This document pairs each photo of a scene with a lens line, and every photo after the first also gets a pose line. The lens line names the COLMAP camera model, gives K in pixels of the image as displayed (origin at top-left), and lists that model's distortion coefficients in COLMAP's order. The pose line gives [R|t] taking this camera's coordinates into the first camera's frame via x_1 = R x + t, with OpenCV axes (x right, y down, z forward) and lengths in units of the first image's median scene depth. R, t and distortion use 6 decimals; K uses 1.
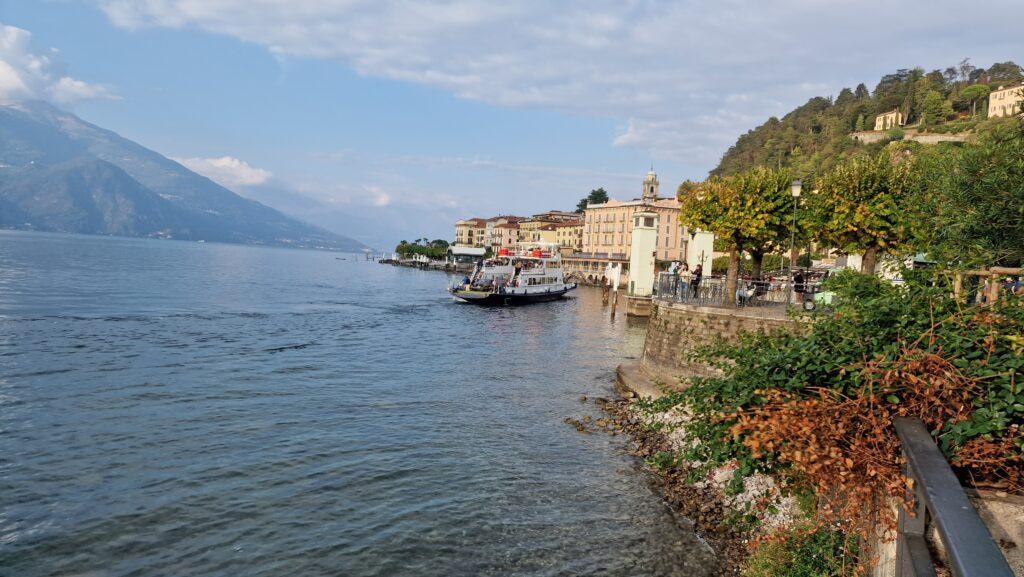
lens RADIAL K [[704.8, 0, 512.0], [0, 704.8, 288.5], [0, 0, 1]] dist [0.125503, -0.105553]
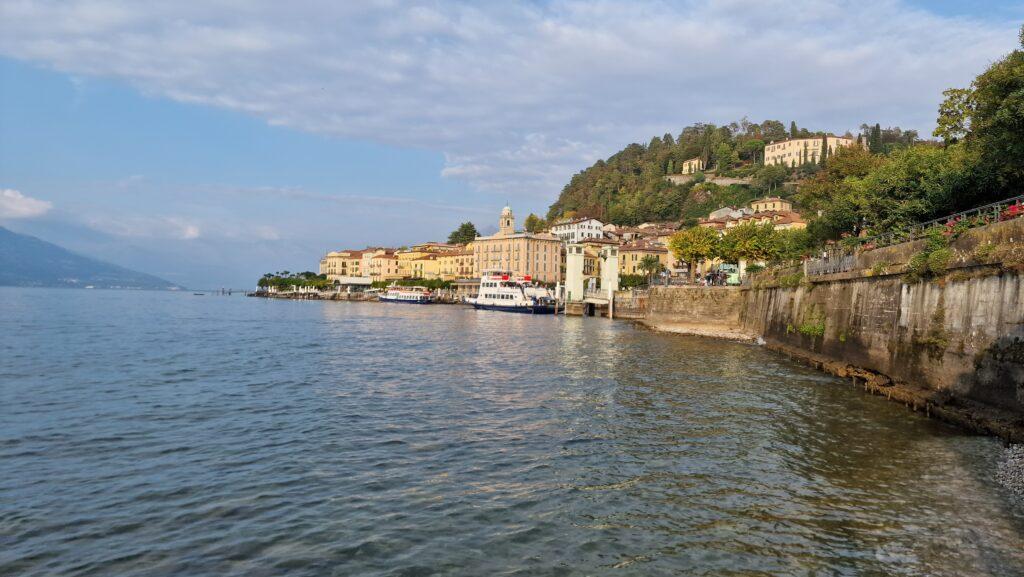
lens RADIAL K [[701.1, 0, 529.8], [0, 701.1, 287.0], [0, 0, 1]] dist [0.214576, -0.321733]
pose [[0.966235, -0.031478, 0.255734, -0.063663], [0.042842, 0.998321, -0.038987, 0.007842], [-0.254077, 0.048627, 0.965961, -0.085816]]
